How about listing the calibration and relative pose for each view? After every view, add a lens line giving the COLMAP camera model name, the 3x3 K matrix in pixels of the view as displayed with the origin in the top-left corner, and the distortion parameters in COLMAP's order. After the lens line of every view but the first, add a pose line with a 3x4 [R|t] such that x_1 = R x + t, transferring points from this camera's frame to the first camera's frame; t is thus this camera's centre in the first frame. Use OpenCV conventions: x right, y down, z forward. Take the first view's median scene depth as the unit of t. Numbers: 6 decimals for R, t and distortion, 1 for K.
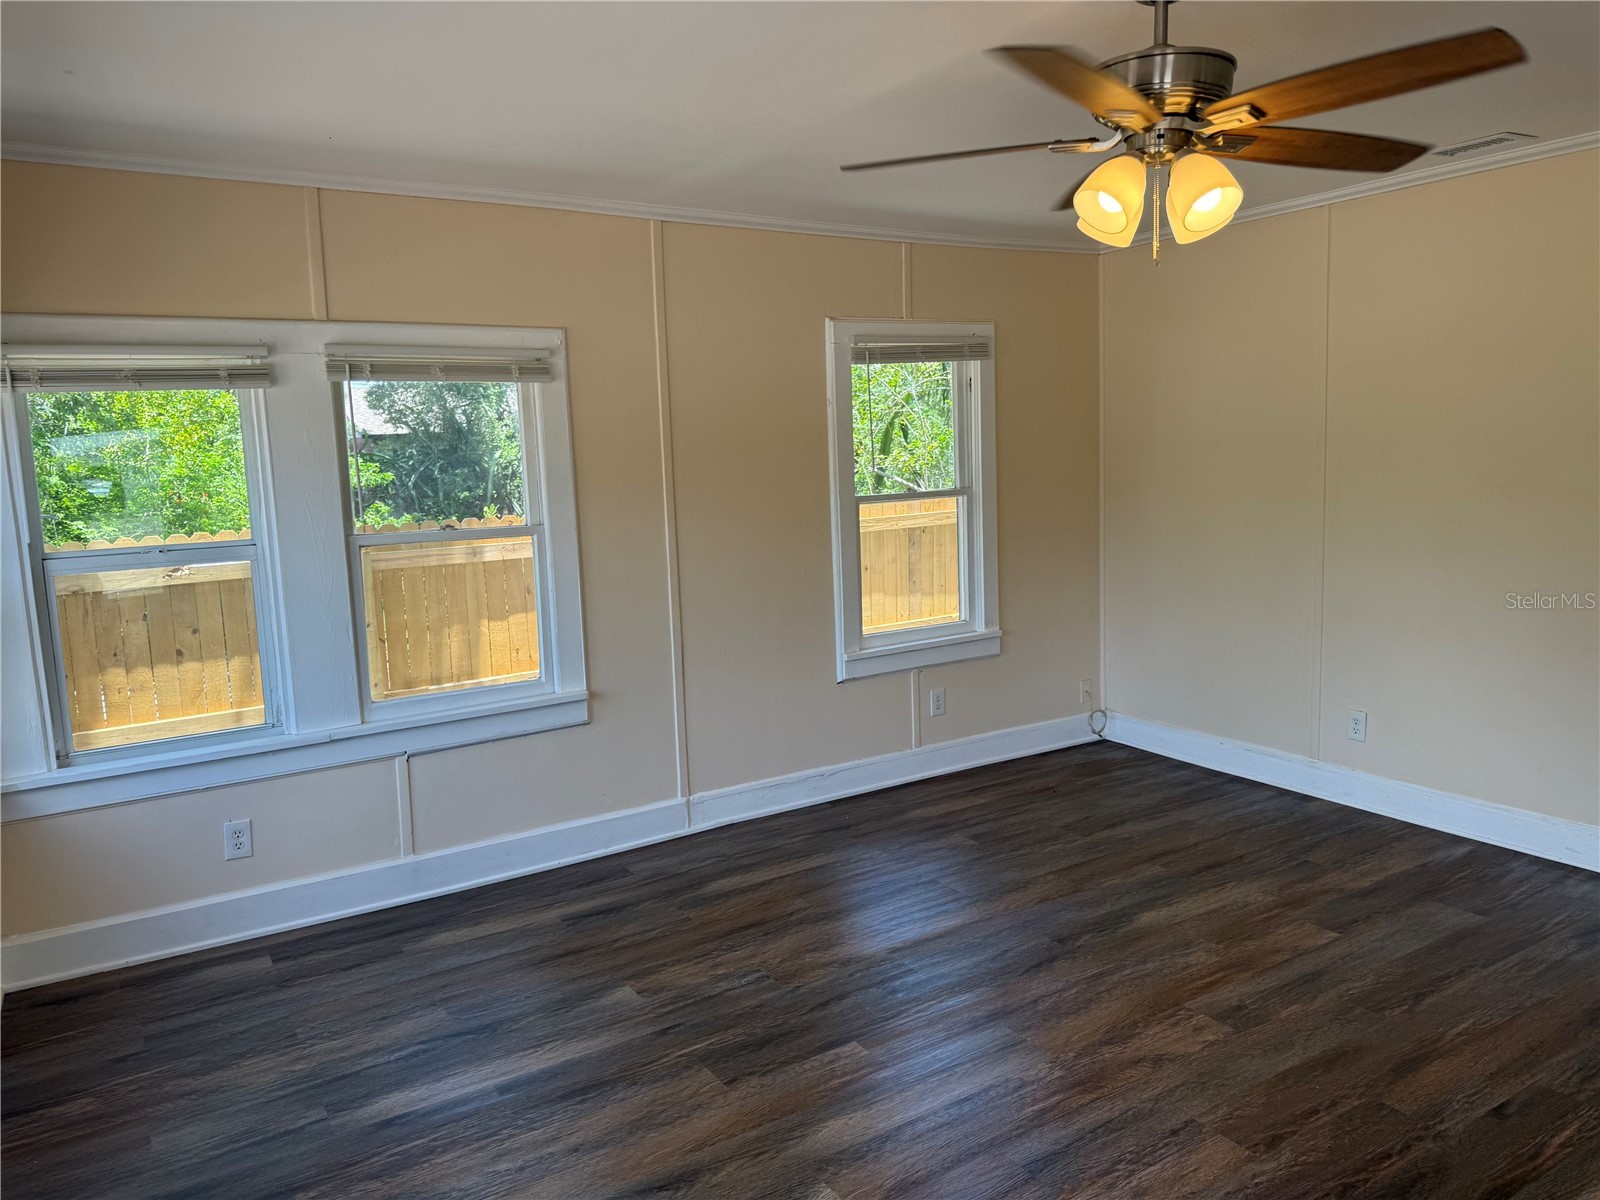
lens RADIAL K [[1128.7, 0, 813.8], [0, 1128.7, 582.4], [0, 0, 1]] dist [0.081270, -0.103093]
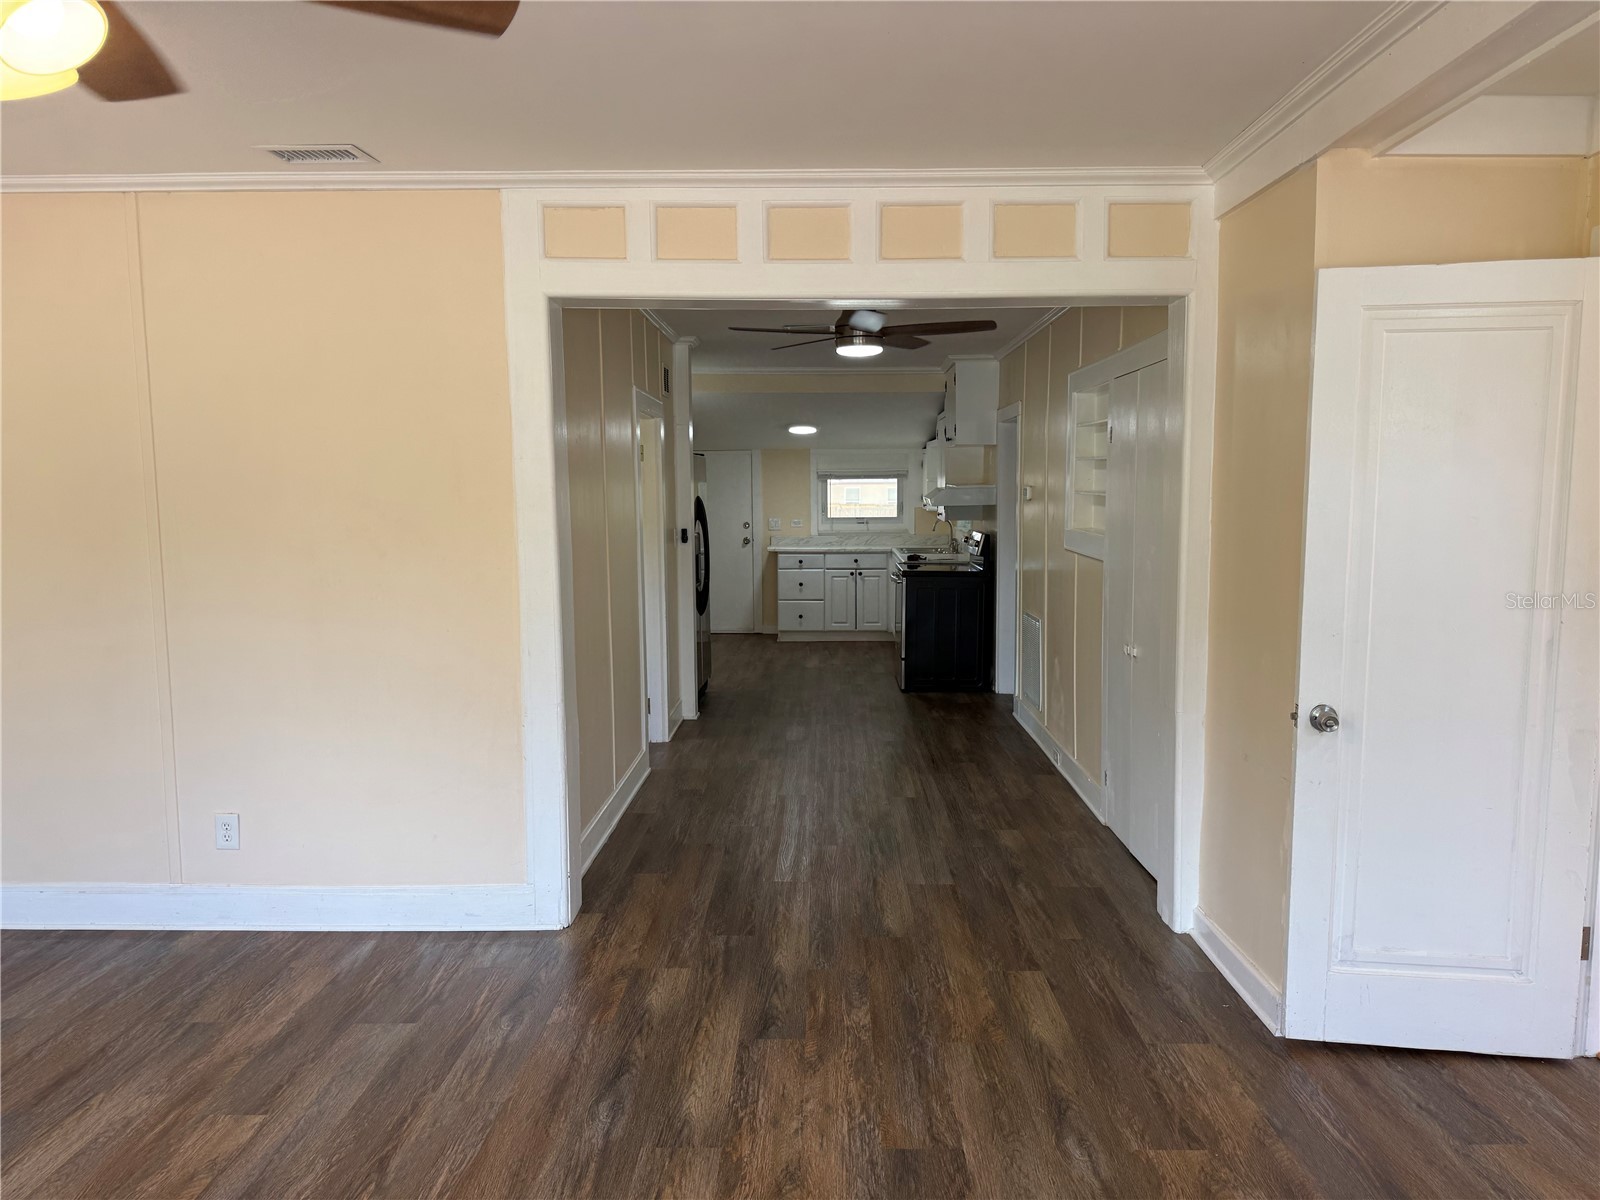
lens RADIAL K [[1123.0, 0, 796.1], [0, 1123.0, 615.5], [0, 0, 1]] dist [0.032481, -0.026334]
pose [[0.556447, -0.060752, 0.828659, 0.034617], [0.086071, 0.996173, 0.015236, -0.008254], [-0.826413, 0.062846, 0.559546, 0.197250]]
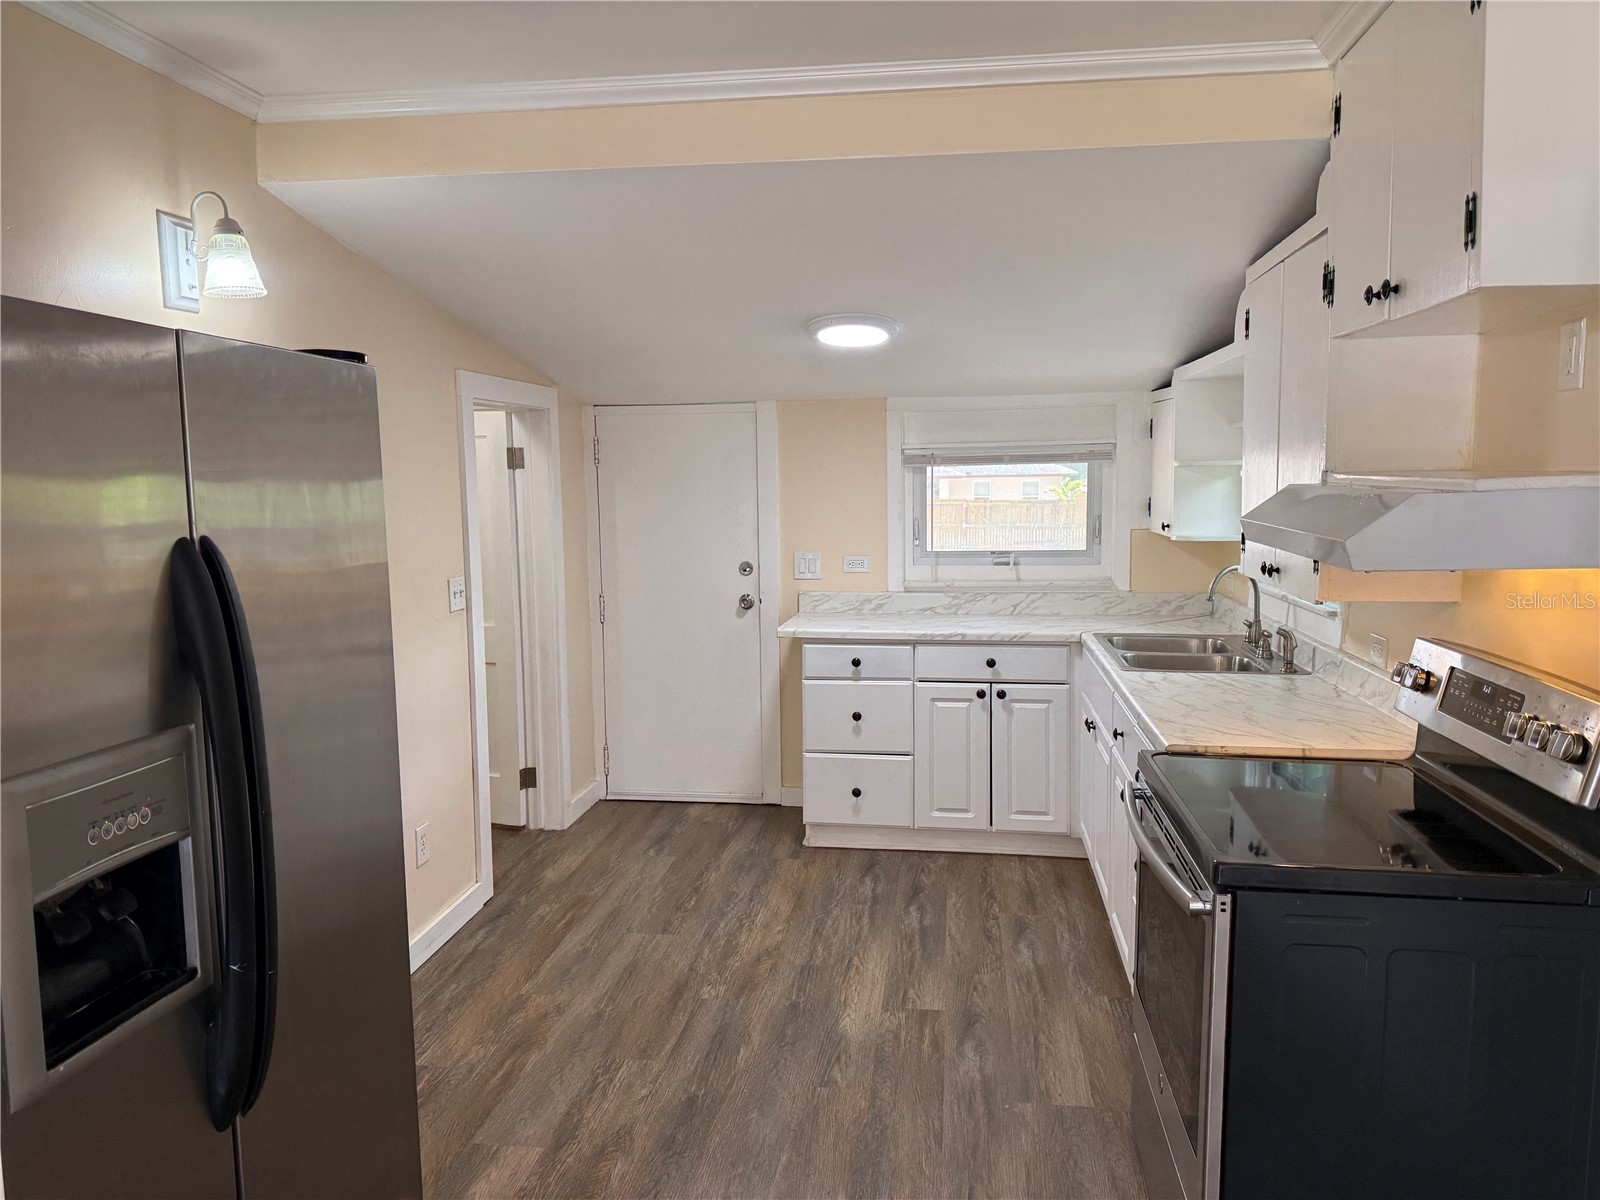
lens RADIAL K [[1125.5, 0, 800.0], [0, 1125.5, 600.0], [0, 0, 1]] dist [0.149404, -0.274629]
pose [[0.644303, -0.049777, 0.763148, 1.213954], [0.080137, 0.996780, -0.002641, -0.139813], [-0.760560, 0.062859, 0.646218, 0.894765]]
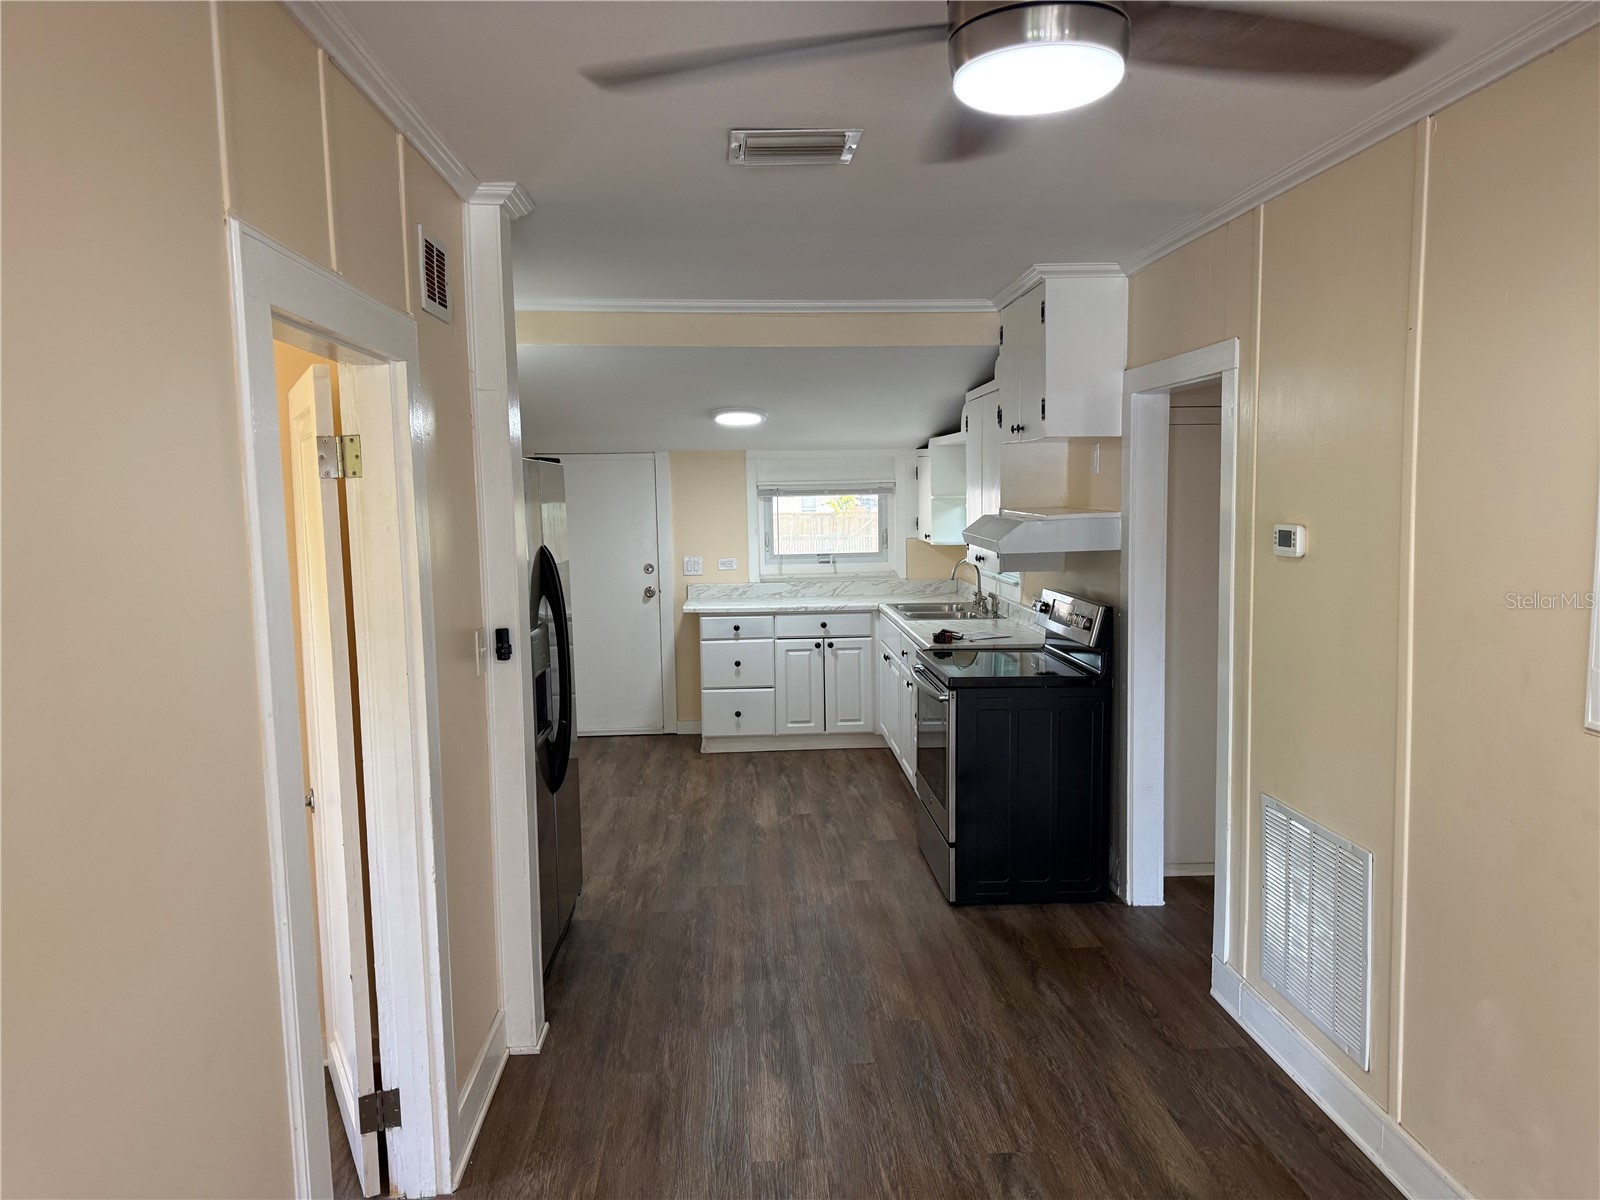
lens RADIAL K [[1123.0, 0, 796.1], [0, 1123.0, 615.5], [0, 0, 1]] dist [0.032481, -0.026334]
pose [[0.486206, -0.067053, 0.871268, 0.737421], [0.104566, 0.994352, 0.018173, -0.119245], [-0.867565, 0.082269, 0.490471, 0.697522]]
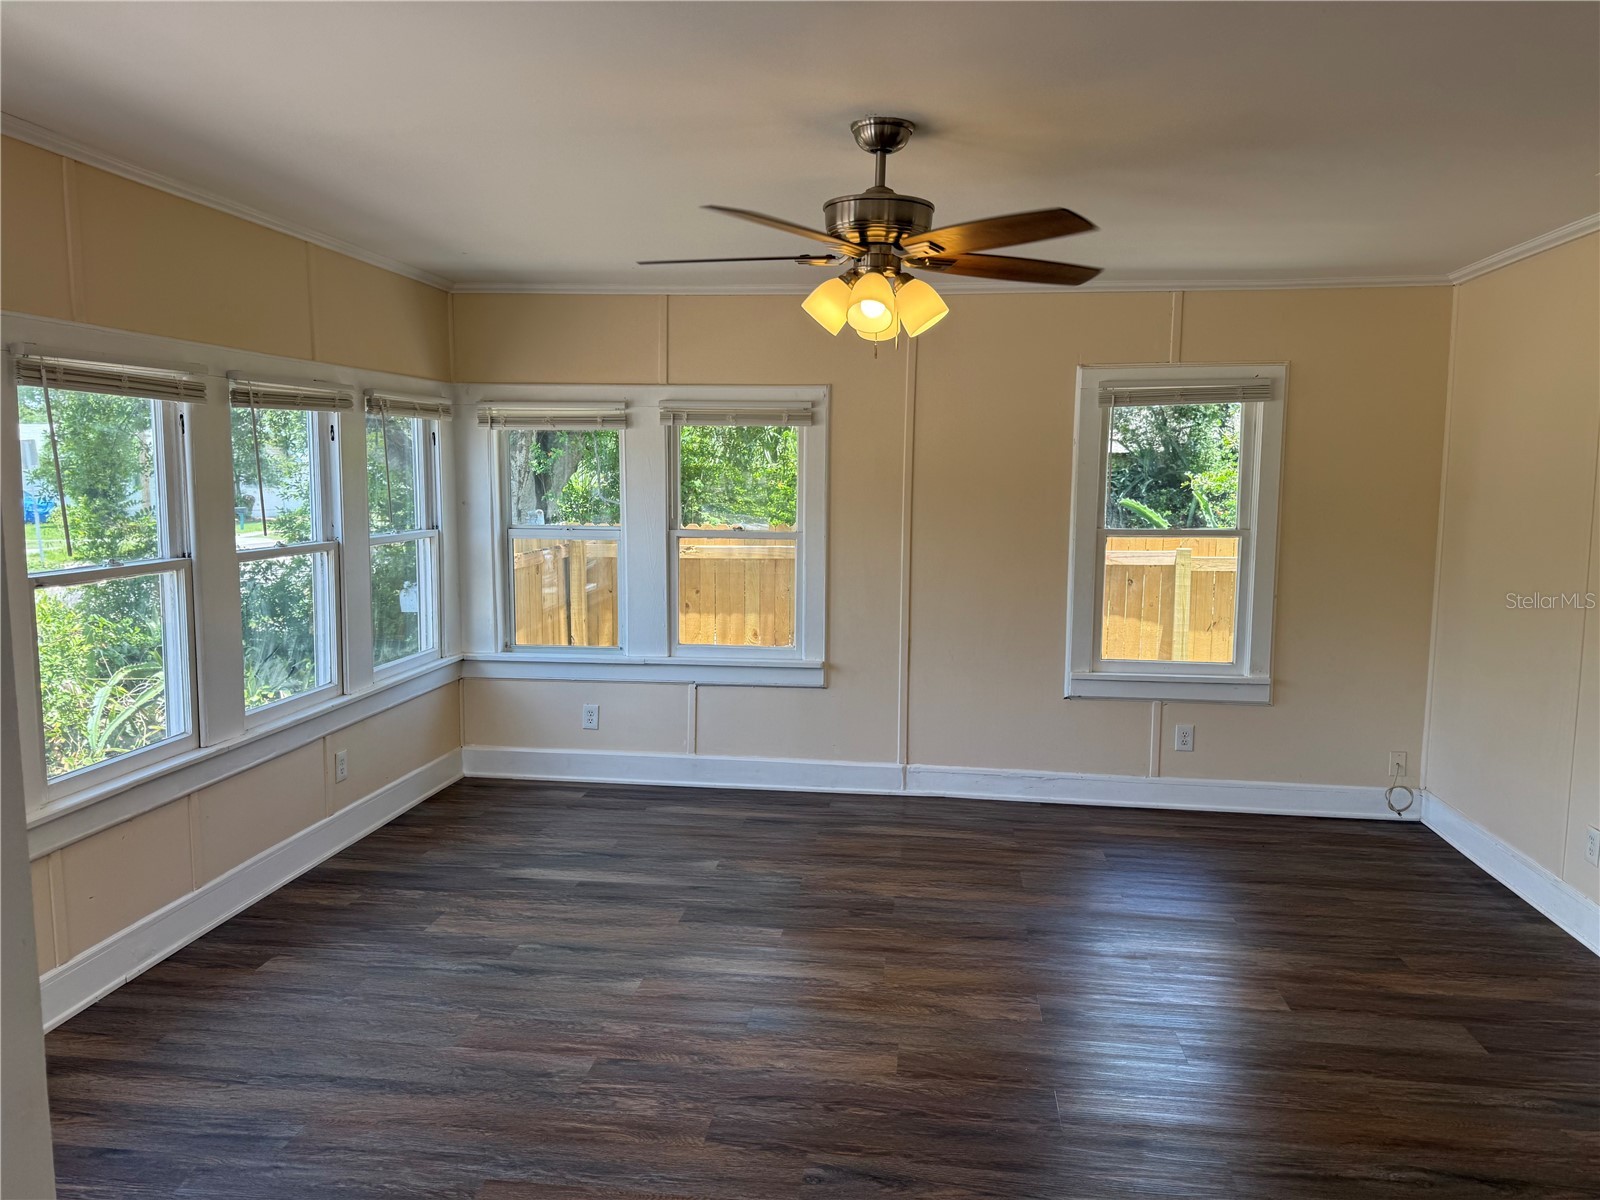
lens RADIAL K [[1128.7, 0, 813.8], [0, 1128.7, 582.4], [0, 0, 1]] dist [0.081270, -0.103093]
pose [[0.775040, 0.102648, -0.623519, 0.557032], [-0.111469, 0.993454, 0.024992, -0.024916], [0.622003, 0.050133, 0.781409, -0.021957]]
